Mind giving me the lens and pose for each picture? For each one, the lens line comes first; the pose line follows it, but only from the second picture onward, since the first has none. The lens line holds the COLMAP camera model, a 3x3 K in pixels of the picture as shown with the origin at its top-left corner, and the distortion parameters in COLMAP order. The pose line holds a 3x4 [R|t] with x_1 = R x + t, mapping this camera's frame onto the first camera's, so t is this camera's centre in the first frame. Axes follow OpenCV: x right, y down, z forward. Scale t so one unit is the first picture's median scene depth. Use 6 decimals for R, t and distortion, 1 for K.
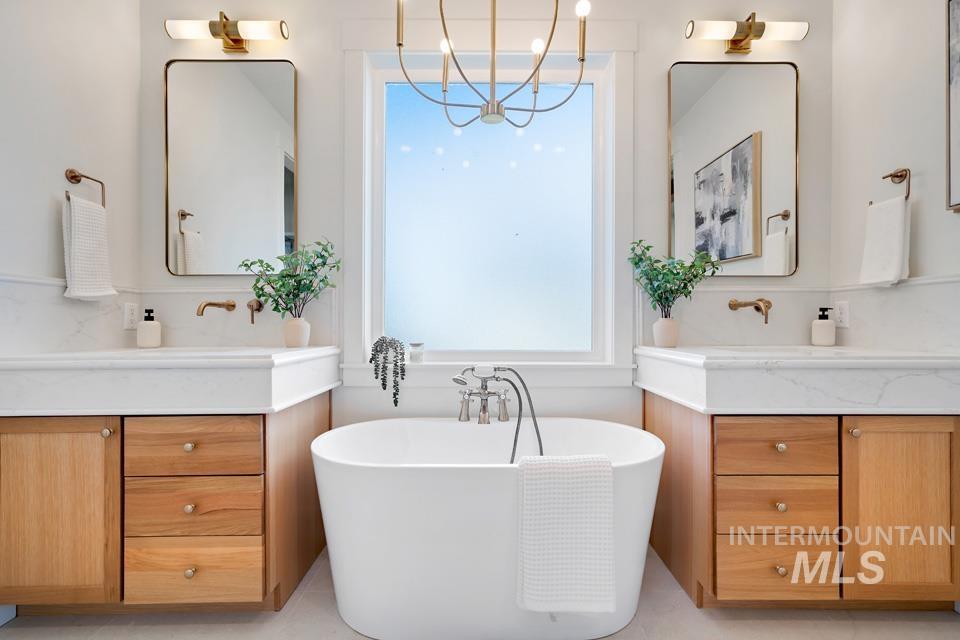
lens RADIAL K [[430.9, 0, 480.0], [0, 430.9, 320.0], [0, 0, 1]] dist [-0.001328, 0.008573]
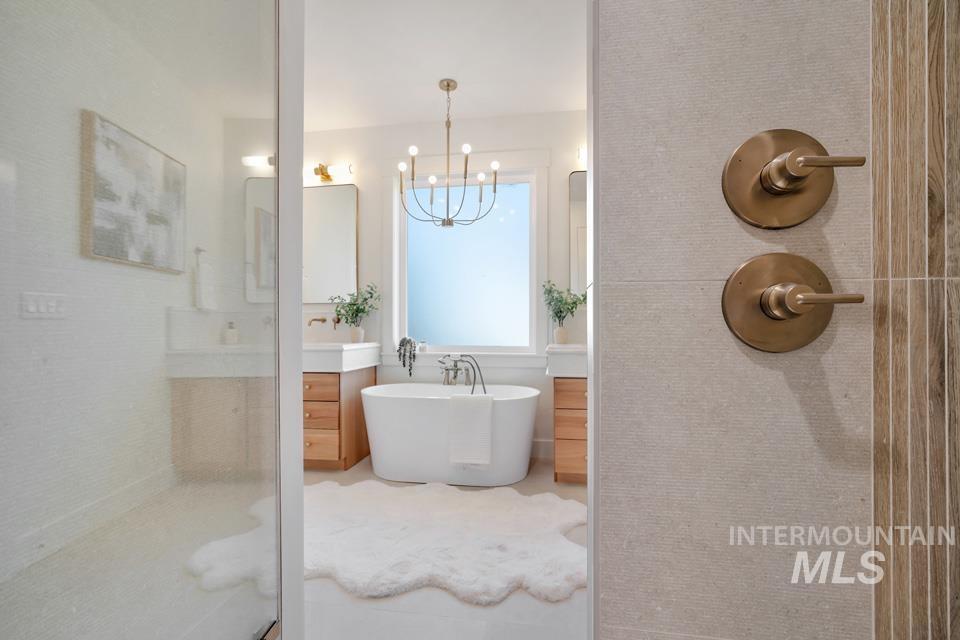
lens RADIAL K [[430.9, 0, 480.0], [0, 430.9, 320.0], [0, 0, 1]] dist [-0.001328, 0.008573]
pose [[0.985634, -0.003395, -0.168859, 0.411542], [0.002298, 0.999975, -0.006688, -0.021021], [0.168878, 0.006204, 0.985617, -0.742021]]
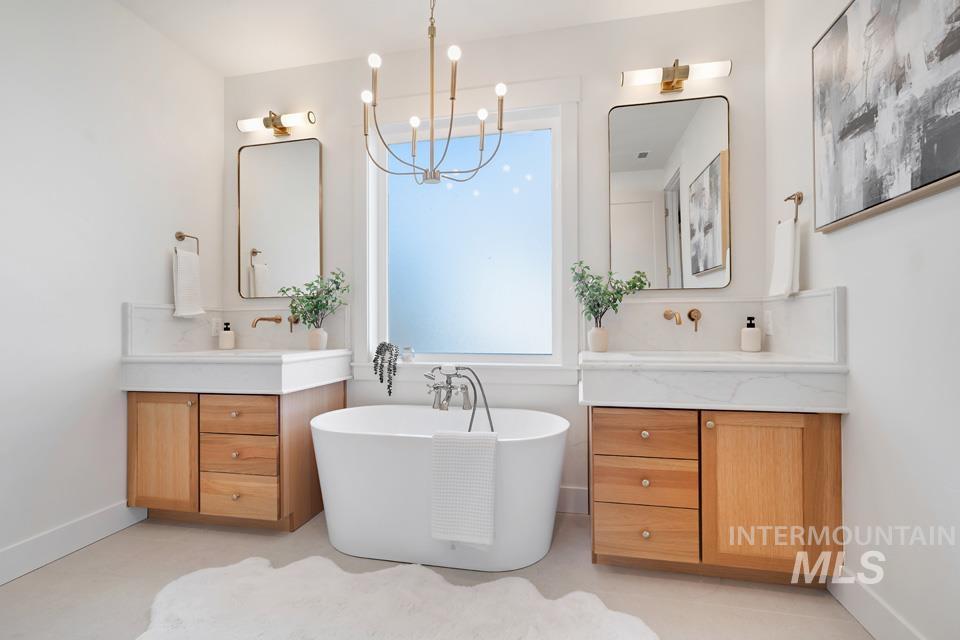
lens RADIAL K [[430.9, 0, 480.0], [0, 430.9, 320.0], [0, 0, 1]] dist [-0.001328, 0.008573]
pose [[0.976362, -0.007928, -0.215997, 0.377168], [0.006653, 0.999956, -0.006626, -0.019067], [0.216040, 0.005033, 0.976372, -0.225987]]
